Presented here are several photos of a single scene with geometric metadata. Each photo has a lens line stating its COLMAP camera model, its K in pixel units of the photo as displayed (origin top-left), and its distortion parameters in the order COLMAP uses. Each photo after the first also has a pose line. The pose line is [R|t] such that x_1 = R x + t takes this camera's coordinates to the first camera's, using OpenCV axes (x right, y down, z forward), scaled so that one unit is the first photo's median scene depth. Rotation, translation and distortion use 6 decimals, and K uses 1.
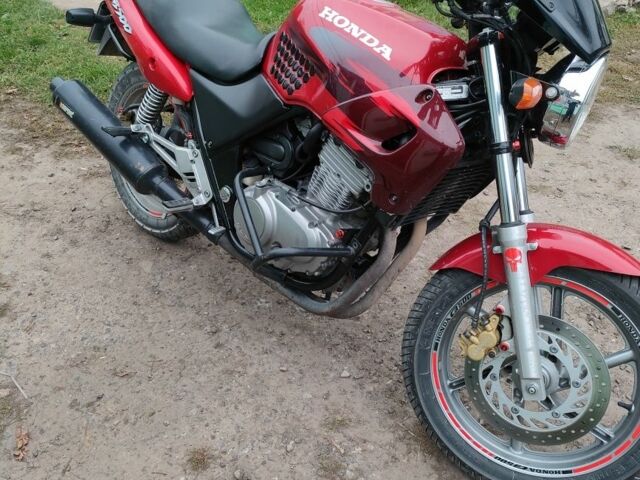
lens RADIAL K [[623.3, 0, 319.6], [0, 623.3, 240.3], [0, 0, 1]] dist [0.060907, 0.000000]
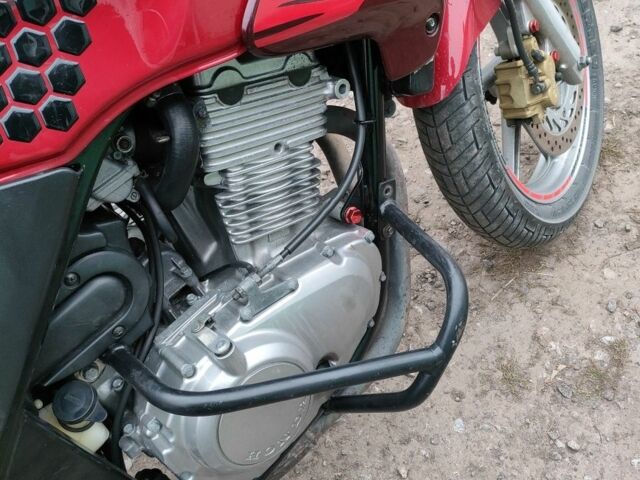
lens RADIAL K [[623.3, 0, 319.2], [0, 623.3, 239.6], [0, 0, 1]] dist [0.060907, 0.000000]
pose [[0.013049, -0.783373, 0.621414, -0.269622], [0.720929, 0.438014, 0.537034, -0.266307], [-0.692886, 0.440988, 0.570473, 0.696064]]
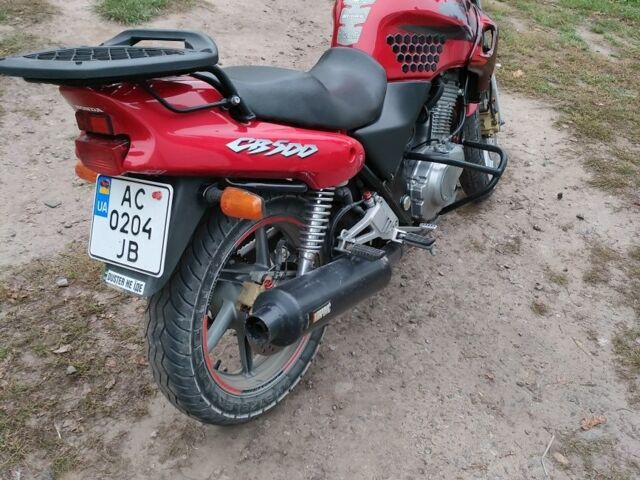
lens RADIAL K [[623.3, 0, 318.1], [0, 623.3, 240.1], [0, 0, 1]] dist [0.060907, 0.000000]
pose [[-0.161400, -0.611647, 0.774492, -1.042444], [0.483201, 0.635301, 0.602419, -0.785230], [-0.860504, 0.471466, 0.193011, 1.025113]]
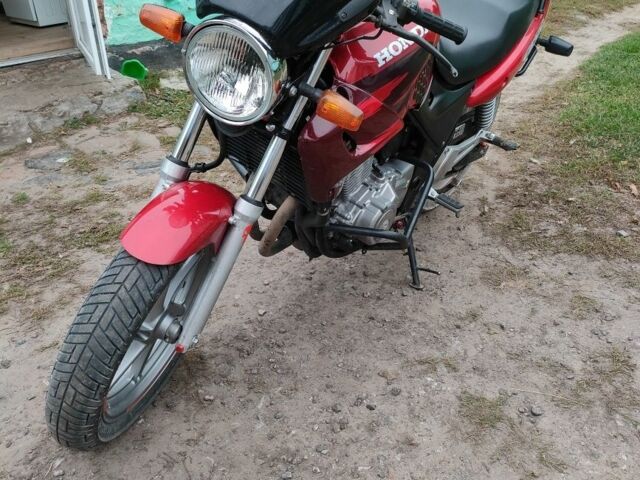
lens RADIAL K [[623.3, 0, 322.7], [0, 623.3, 240.3], [0, 0, 1]] dist [0.060907, 0.000000]
pose [[0.129276, 0.455037, -0.881038, 1.029875], [-0.563352, 0.764886, 0.312386, -0.302511], [0.816041, 0.455951, 0.355227, 0.696480]]
